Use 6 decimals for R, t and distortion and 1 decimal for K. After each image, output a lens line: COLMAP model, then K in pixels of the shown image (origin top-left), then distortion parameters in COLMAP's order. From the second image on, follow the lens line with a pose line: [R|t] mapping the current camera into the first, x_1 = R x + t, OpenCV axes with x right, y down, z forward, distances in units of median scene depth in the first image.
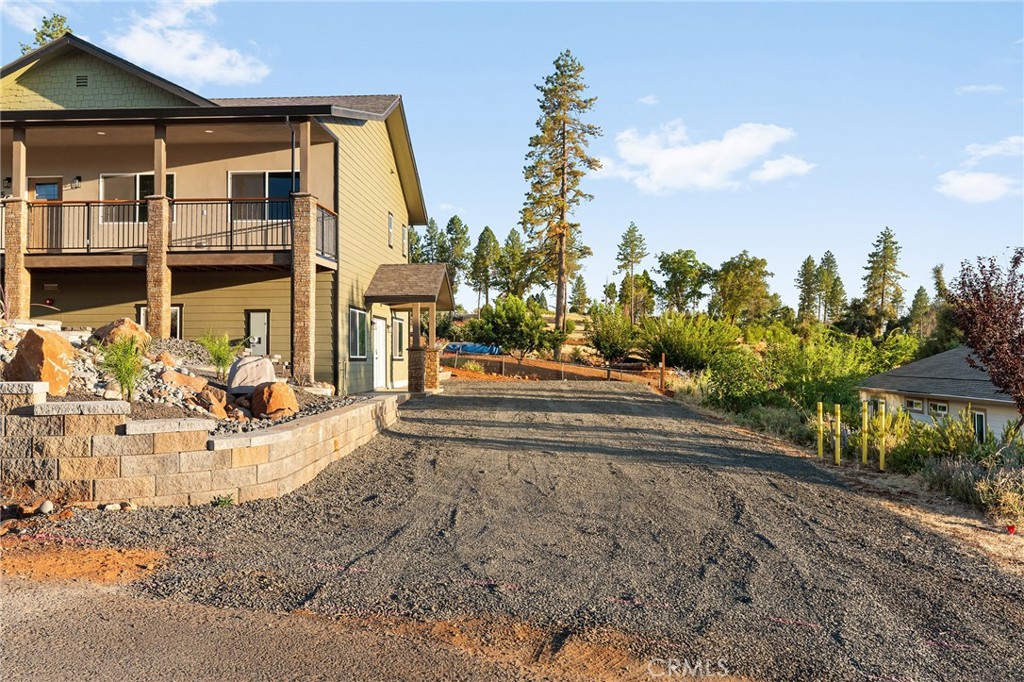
lens RADIAL K [[883.5, 0, 511.1], [0, 883.5, 343.3], [0, 0, 1]] dist [0.005705, 0.002881]
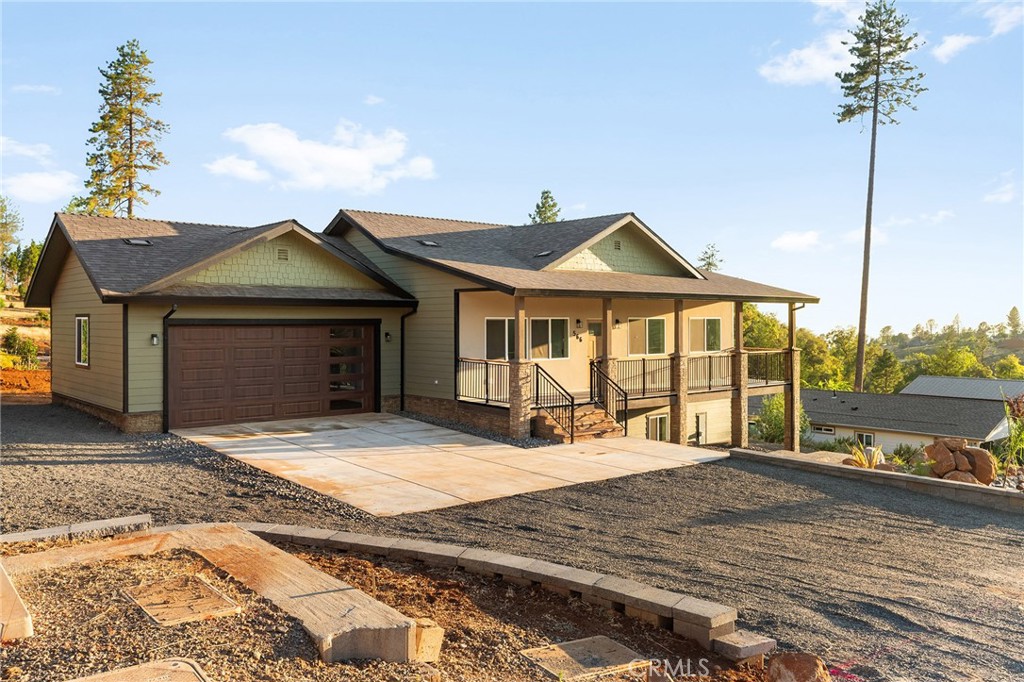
lens RADIAL K [[812.4, 0, 512.2], [0, 812.4, 337.5], [0, 0, 1]] dist [0.006175, 0.002496]
pose [[0.743075, -0.008354, 0.669156, -0.231261], [-0.014207, 0.999500, 0.028254, -0.032172], [-0.669057, -0.030502, 0.742585, 0.036938]]
